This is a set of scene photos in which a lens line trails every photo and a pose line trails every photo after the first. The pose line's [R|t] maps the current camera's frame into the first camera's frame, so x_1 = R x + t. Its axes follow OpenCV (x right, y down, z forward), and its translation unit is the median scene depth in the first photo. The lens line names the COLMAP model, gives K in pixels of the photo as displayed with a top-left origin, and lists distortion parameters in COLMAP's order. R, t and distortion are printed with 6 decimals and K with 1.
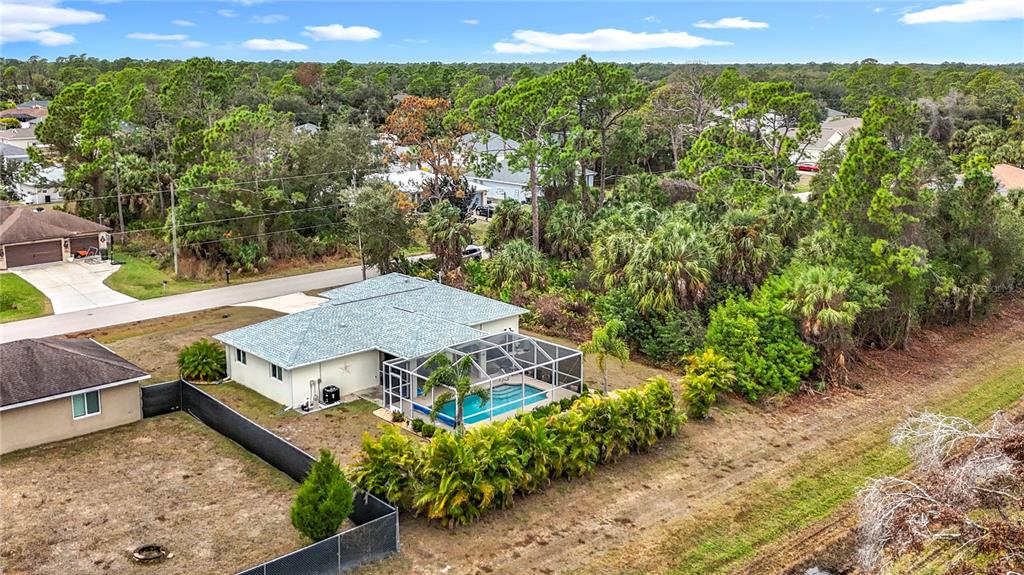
lens RADIAL K [[889.3, 0, 531.5], [0, 889.3, 256.8], [0, 0, 1]] dist [0.045319, -0.002934]
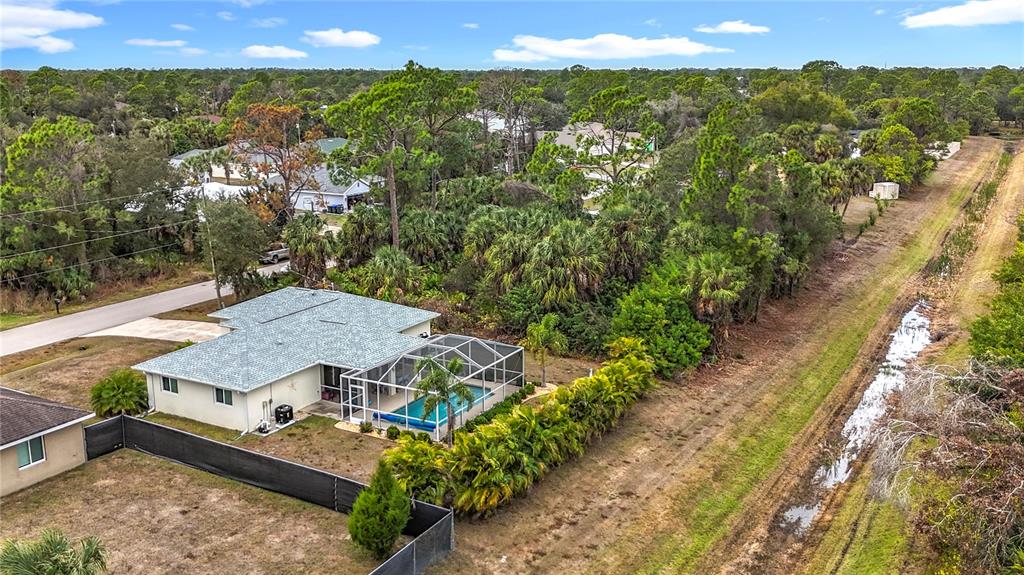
lens RADIAL K [[865.2, 0, 490.2], [0, 865.2, 313.7], [0, 0, 1]] dist [0.083540, -0.111207]
pose [[0.961421, -0.080511, 0.263035, -0.250542], [0.064446, 0.995522, 0.069158, -0.006498], [-0.267425, -0.049539, 0.962304, 0.025173]]
